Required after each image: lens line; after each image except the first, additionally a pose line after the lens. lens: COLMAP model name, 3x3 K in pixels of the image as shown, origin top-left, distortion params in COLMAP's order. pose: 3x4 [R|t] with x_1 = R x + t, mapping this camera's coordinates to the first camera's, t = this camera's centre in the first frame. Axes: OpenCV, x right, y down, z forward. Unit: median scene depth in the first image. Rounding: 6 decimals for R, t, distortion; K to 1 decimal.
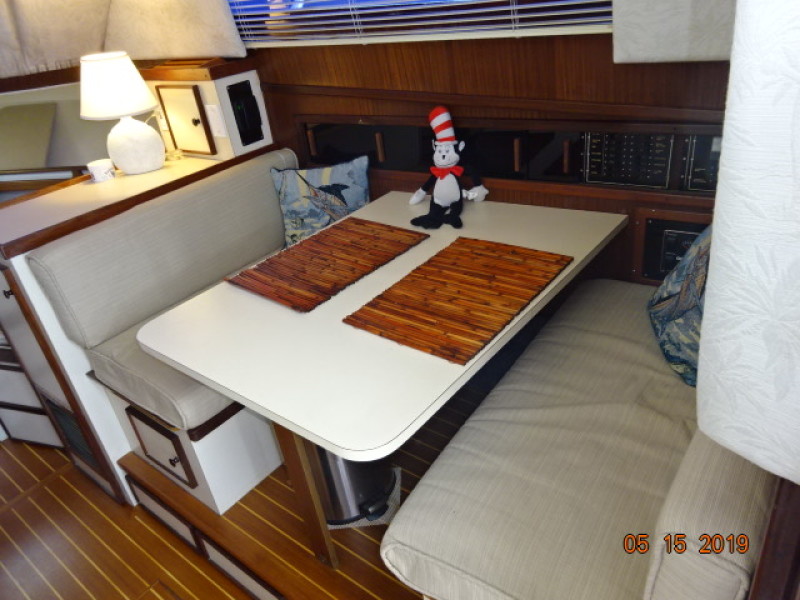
lens RADIAL K [[590.7, 0, 401.7], [0, 590.7, 299.4], [0, 0, 1]] dist [0.012946, -0.018717]
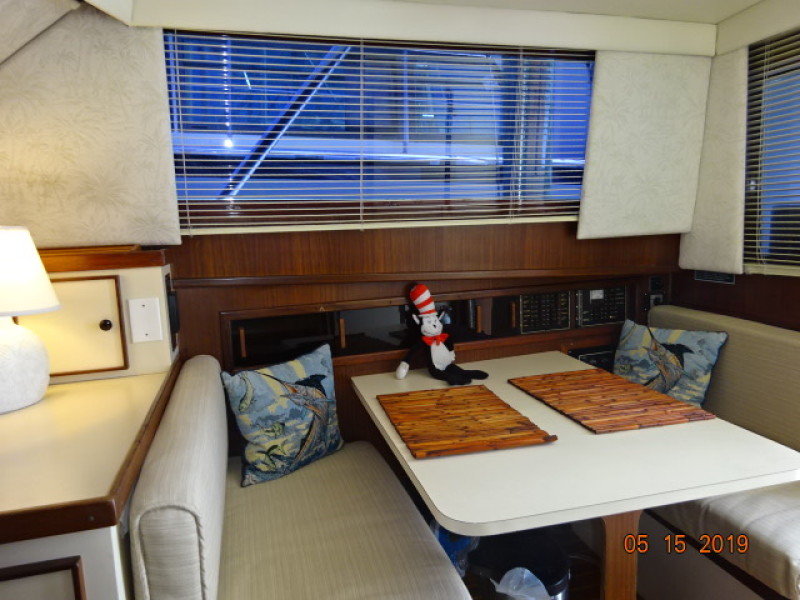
lens RADIAL K [[590.7, 0, 401.4], [0, 590.7, 297.8], [0, 0, 1]] dist [0.012946, -0.018717]
pose [[0.589784, -0.001786, 0.807559, -0.859810], [0.362647, 0.894083, -0.262873, -0.019910], [-0.721556, 0.447897, 0.527964, 0.437556]]
